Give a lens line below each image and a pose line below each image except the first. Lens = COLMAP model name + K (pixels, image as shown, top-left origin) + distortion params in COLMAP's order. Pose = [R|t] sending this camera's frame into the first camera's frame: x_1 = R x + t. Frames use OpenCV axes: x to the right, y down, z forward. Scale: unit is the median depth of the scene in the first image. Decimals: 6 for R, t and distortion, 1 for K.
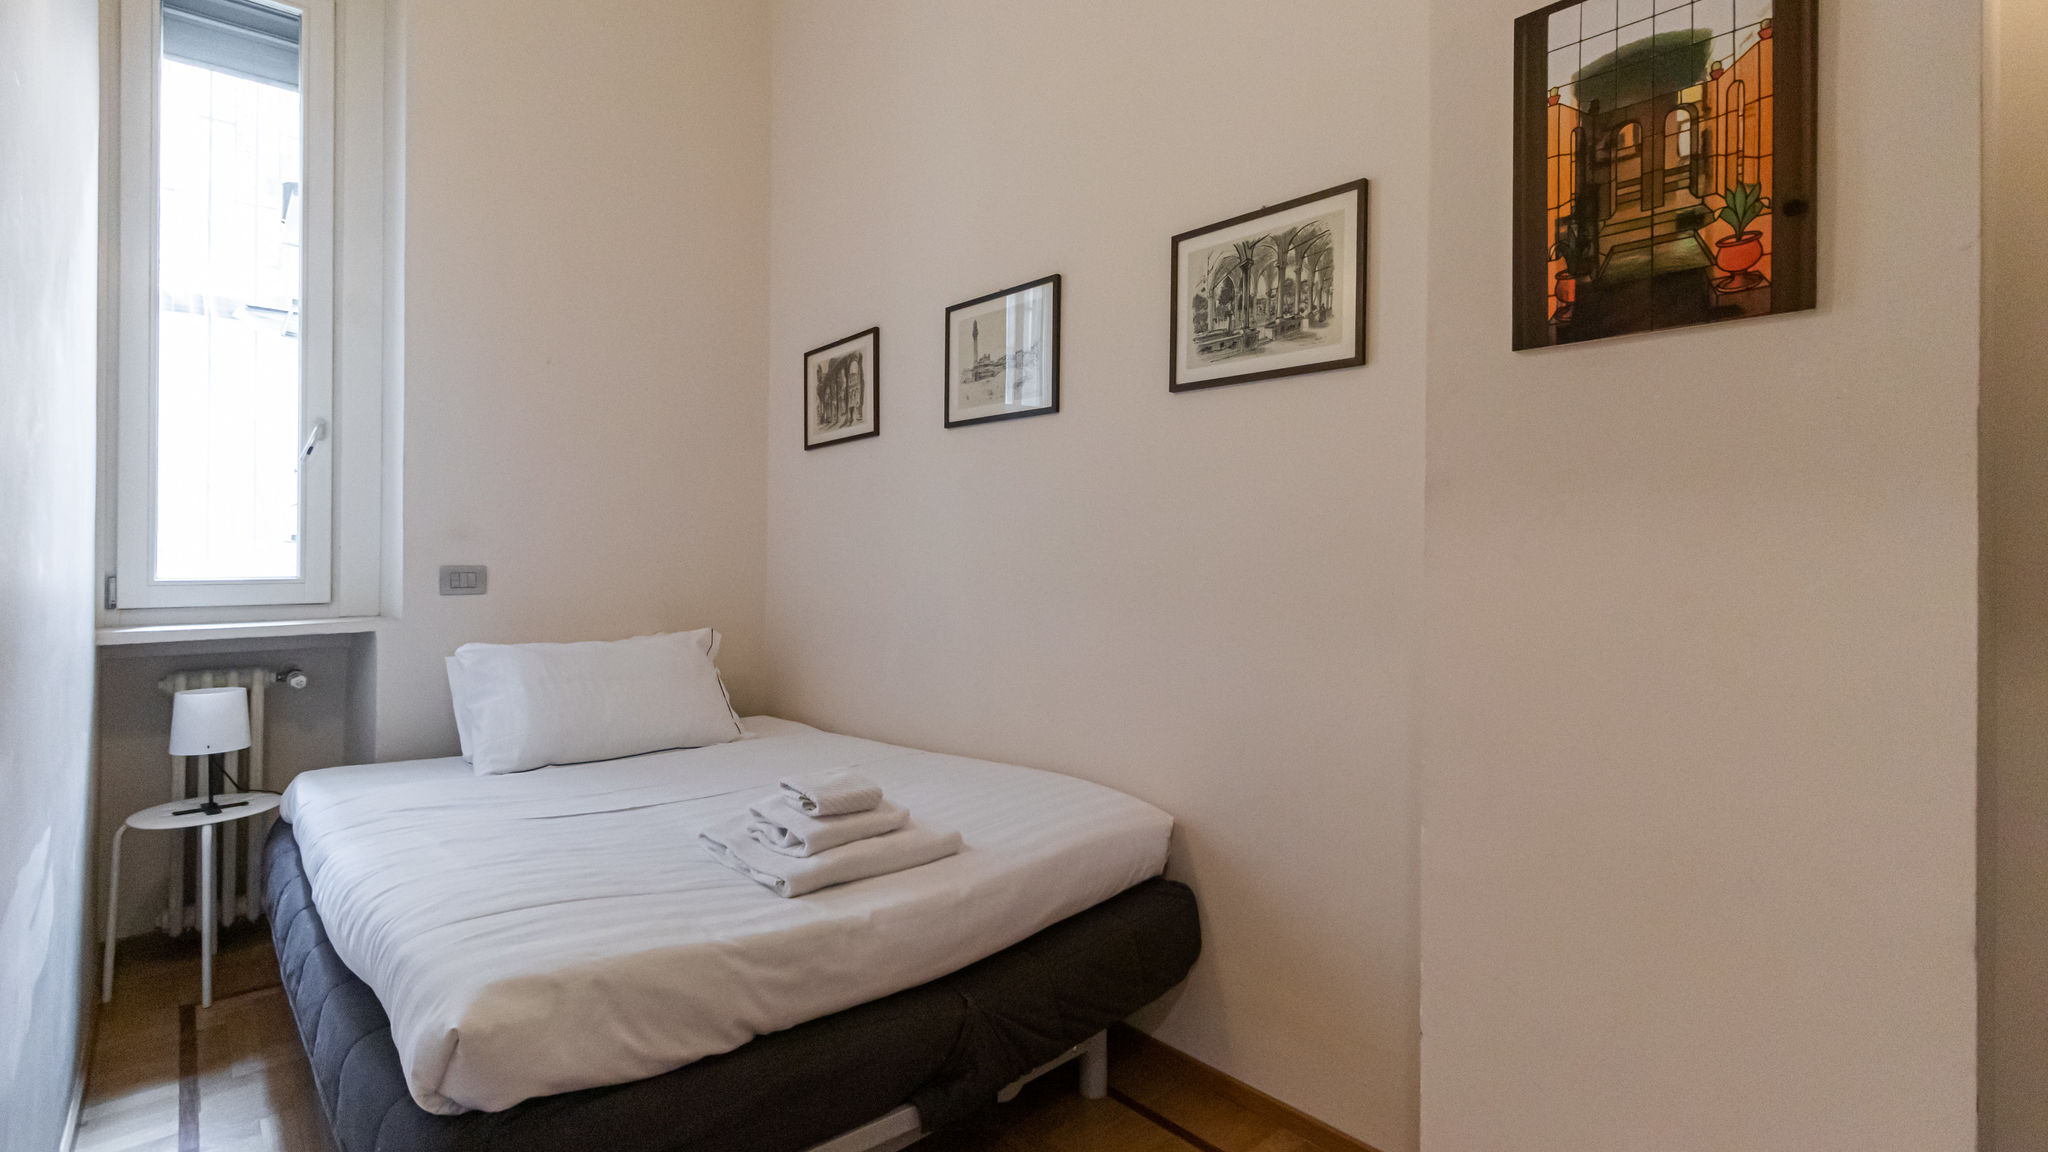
lens RADIAL K [[934.8, 0, 1022.3], [0, 934.8, 568.2], [0, 0, 1]] dist [0.004310, -0.000028]
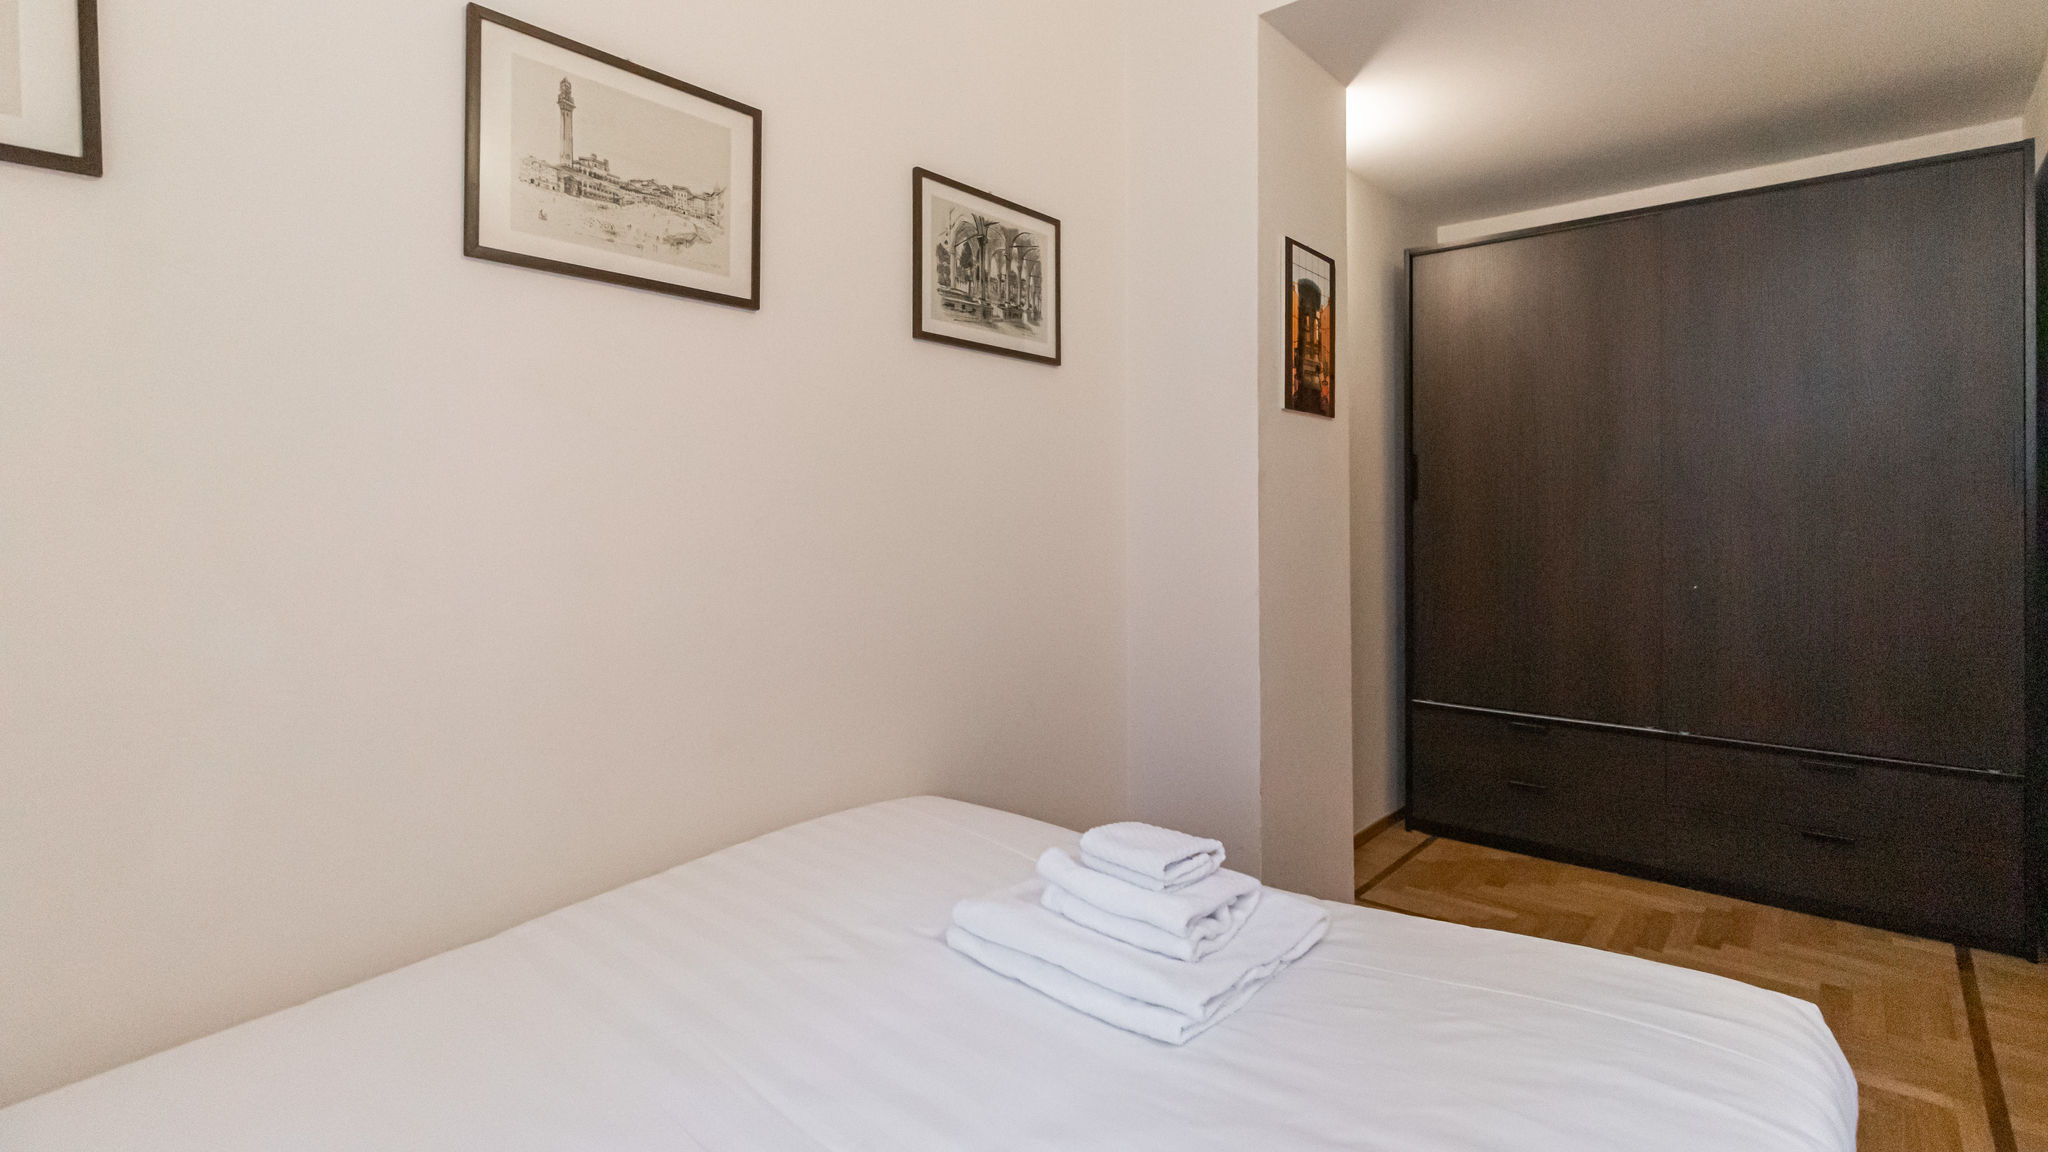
lens RADIAL K [[934.8, 0, 1023.1], [0, 934.8, 567.3], [0, 0, 1]] dist [0.004310, -0.000028]
pose [[-0.100121, -0.063590, 0.992941, -0.847601], [0.012615, 0.997794, 0.065173, -0.021162], [-0.994895, 0.019051, -0.099098, 1.069236]]
